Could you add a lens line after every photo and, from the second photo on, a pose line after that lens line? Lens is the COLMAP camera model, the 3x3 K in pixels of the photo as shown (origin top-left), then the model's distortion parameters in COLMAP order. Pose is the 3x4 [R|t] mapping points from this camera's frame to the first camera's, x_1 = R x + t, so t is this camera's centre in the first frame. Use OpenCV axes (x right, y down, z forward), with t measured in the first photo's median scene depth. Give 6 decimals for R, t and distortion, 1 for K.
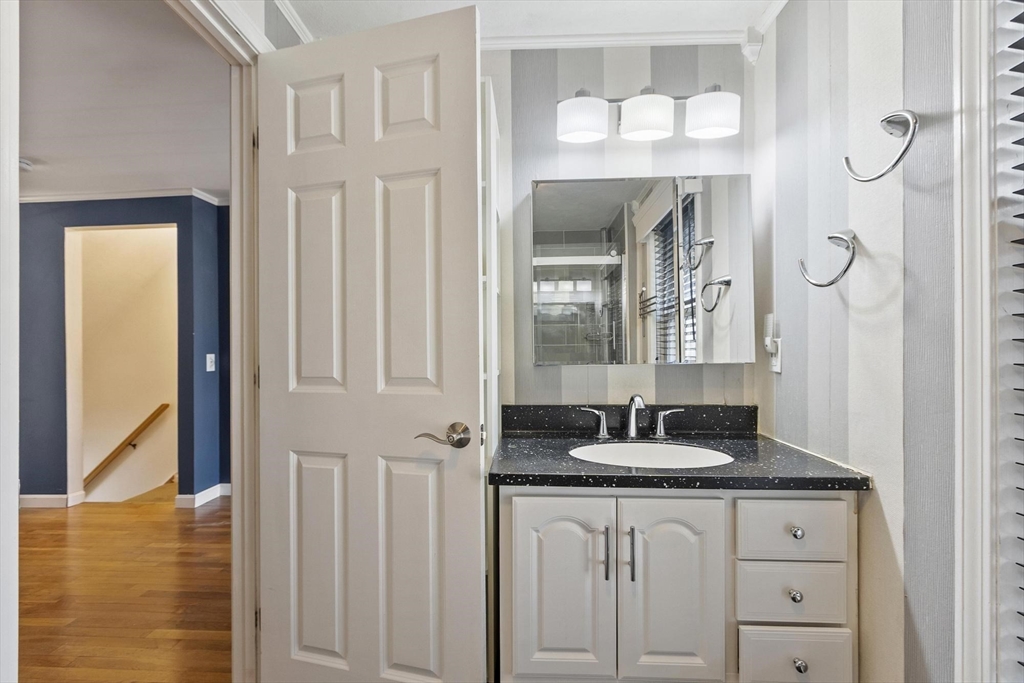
lens RADIAL K [[462.5, 0, 512.0], [0, 462.5, 341.5], [0, 0, 1]] dist [0.000934, 0.000118]
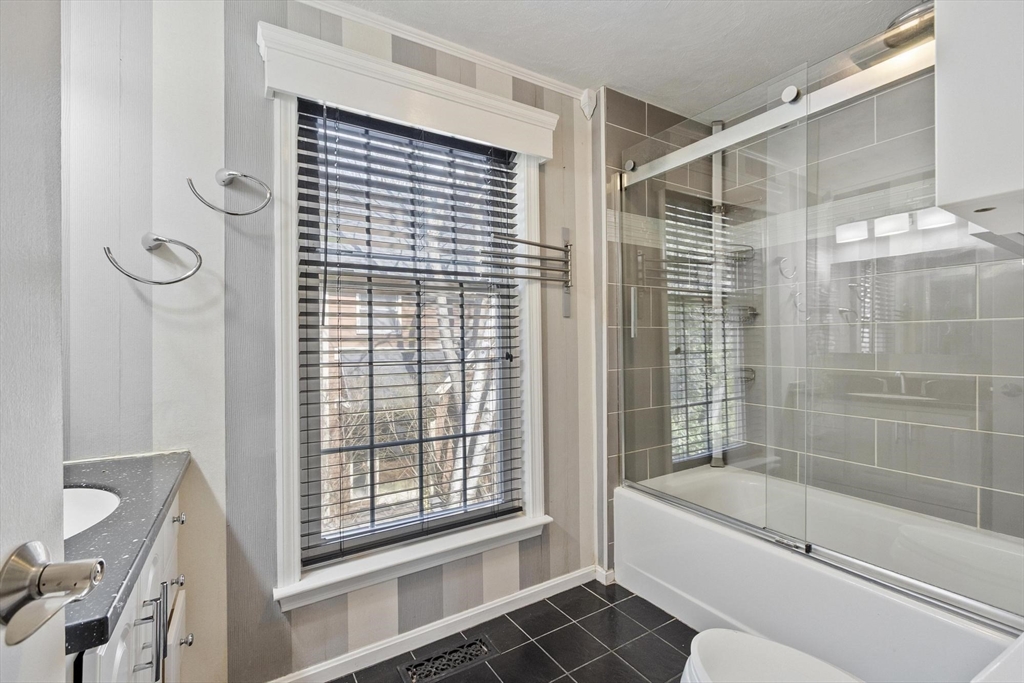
lens RADIAL K [[449.8, 0, 511.4], [0, 449.8, 338.4], [0, 0, 1]] dist [0.000068, 0.000147]
pose [[-0.551707, 0.020985, 0.833774, -0.707667], [-0.001891, 0.999649, -0.026411, 0.033097], [-0.834036, -0.016148, -0.551474, 1.020843]]
